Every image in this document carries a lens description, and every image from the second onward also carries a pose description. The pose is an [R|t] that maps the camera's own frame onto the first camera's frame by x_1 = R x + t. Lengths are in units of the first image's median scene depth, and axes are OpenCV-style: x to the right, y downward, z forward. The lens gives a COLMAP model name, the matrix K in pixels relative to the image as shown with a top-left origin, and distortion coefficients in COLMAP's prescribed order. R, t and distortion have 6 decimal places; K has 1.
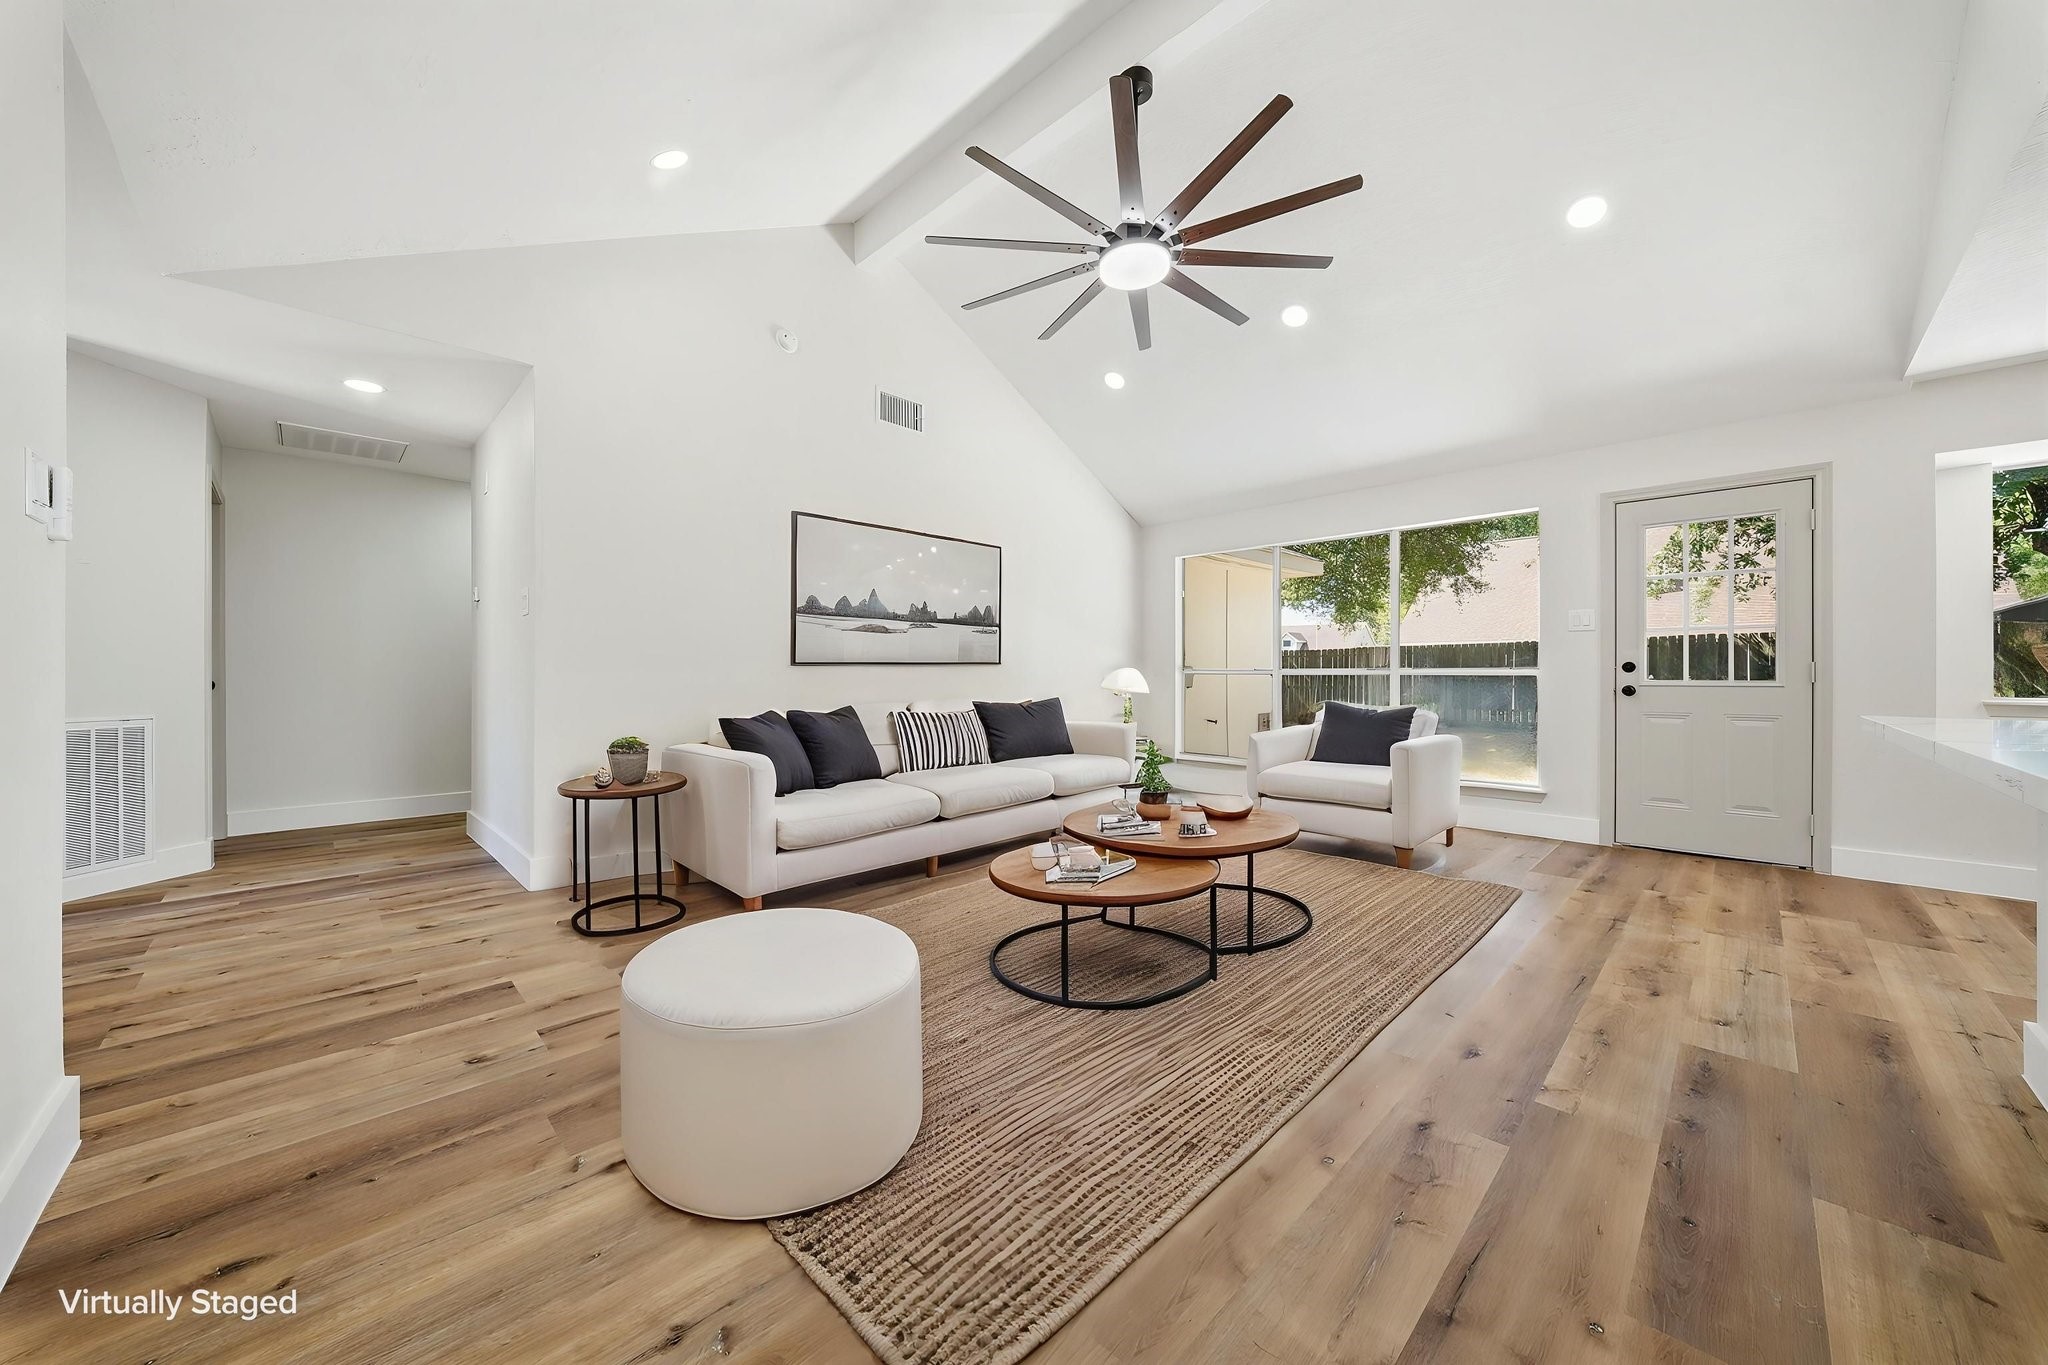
lens RADIAL K [[732.8, 0, 1041.1], [0, 732.8, 679.7], [0, 0, 1]] dist [0.002794, -0.000584]
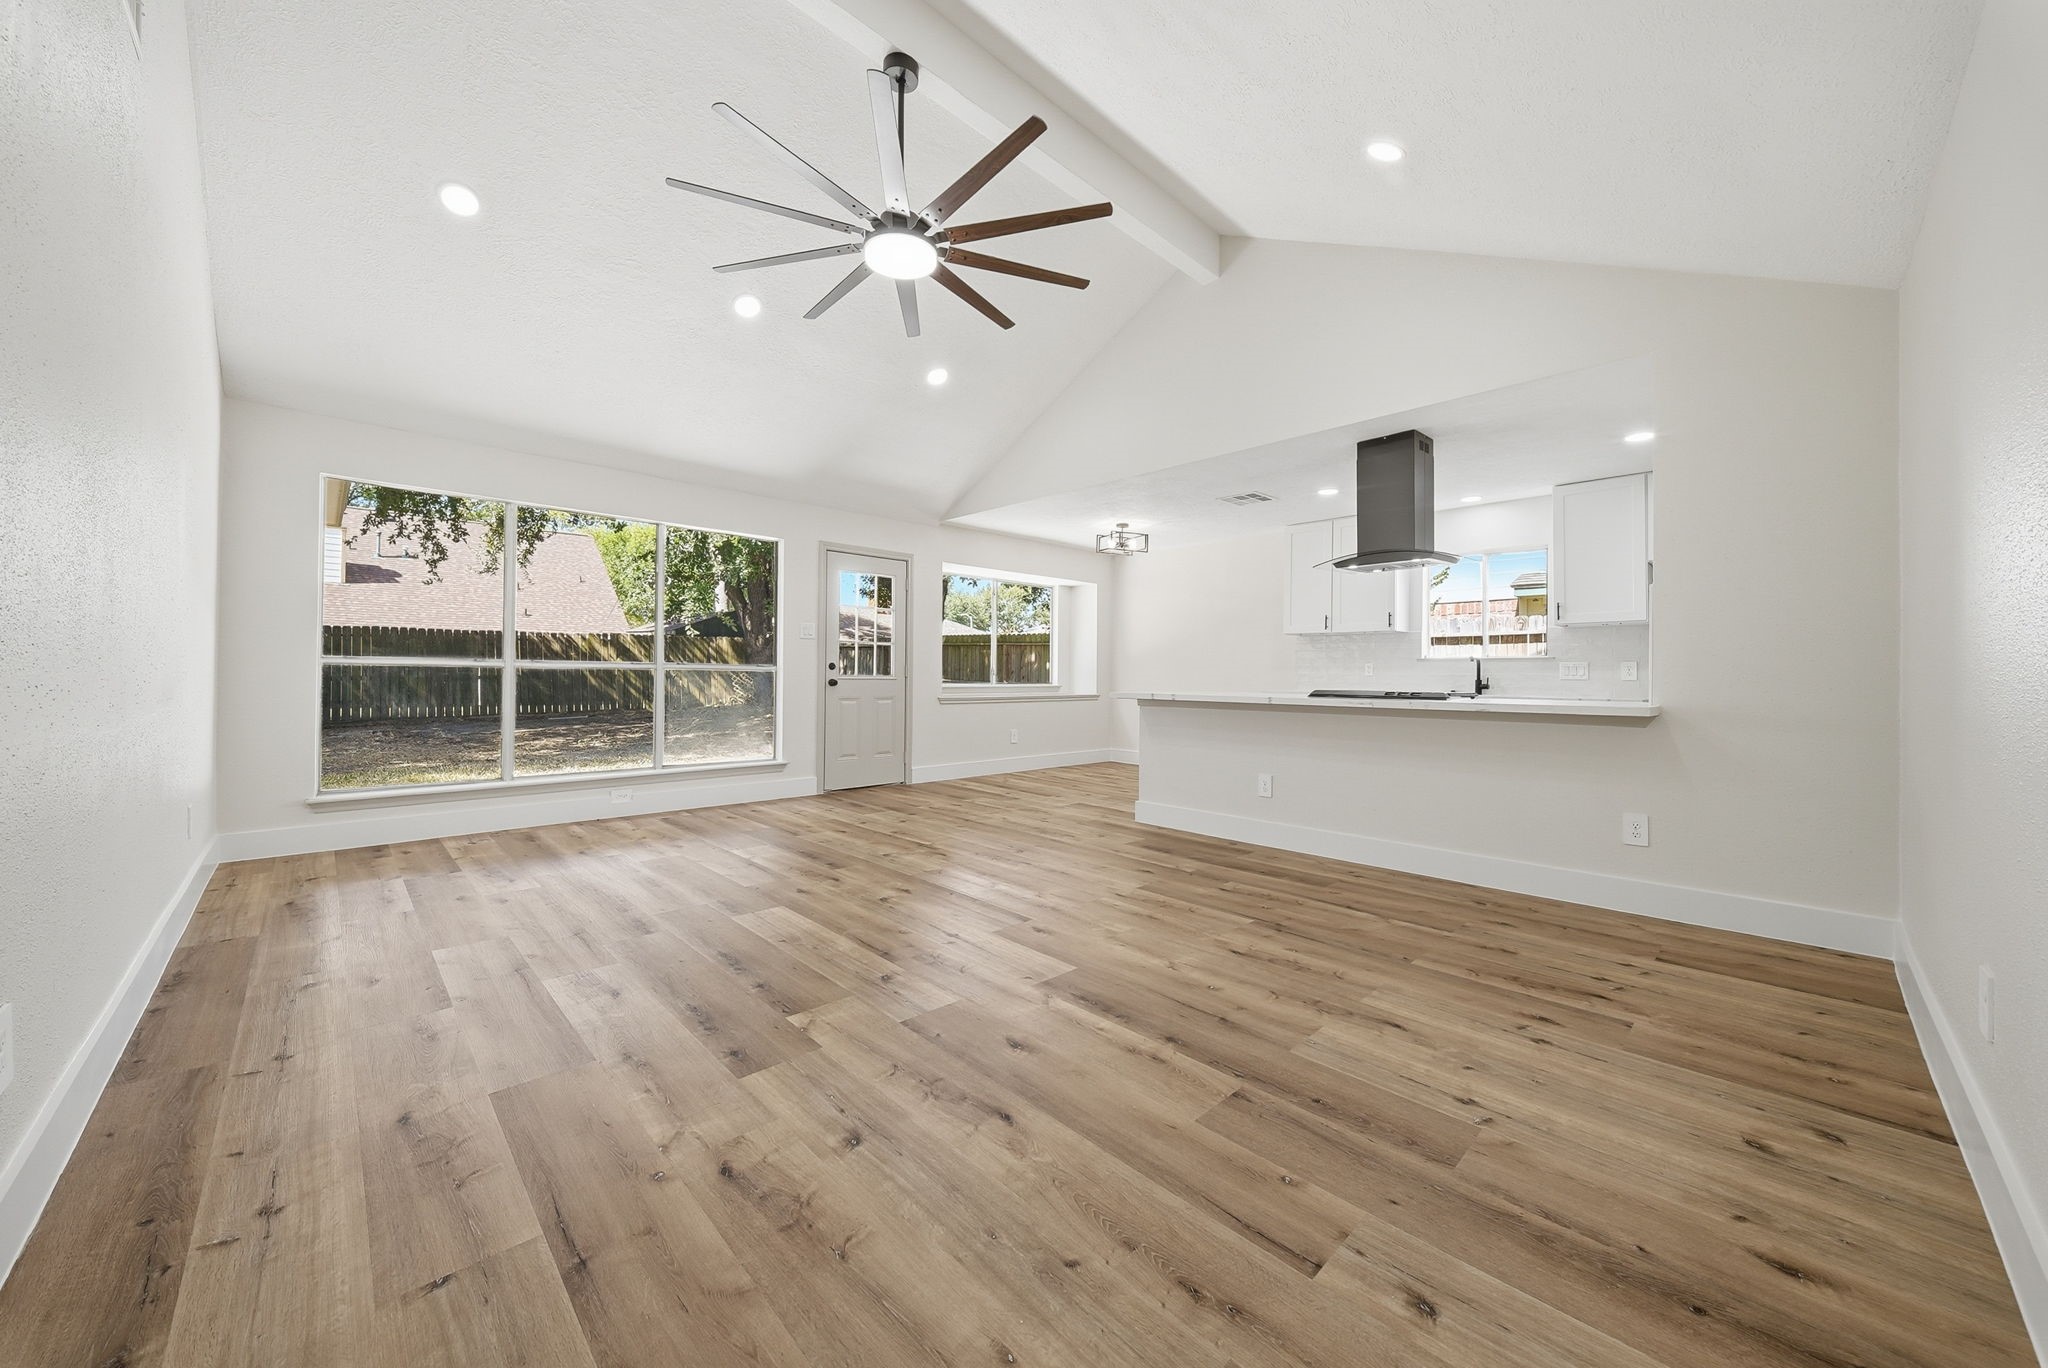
lens RADIAL K [[732.8, 0, 1023.0], [0, 732.8, 675.3], [0, 0, 1]] dist [0.002794, -0.000584]
pose [[0.025804, -0.000137, 0.999667, -1.227611], [-0.009020, 0.999959, 0.000370, -0.006071], [-0.999626, -0.009027, 0.025802, 1.167232]]
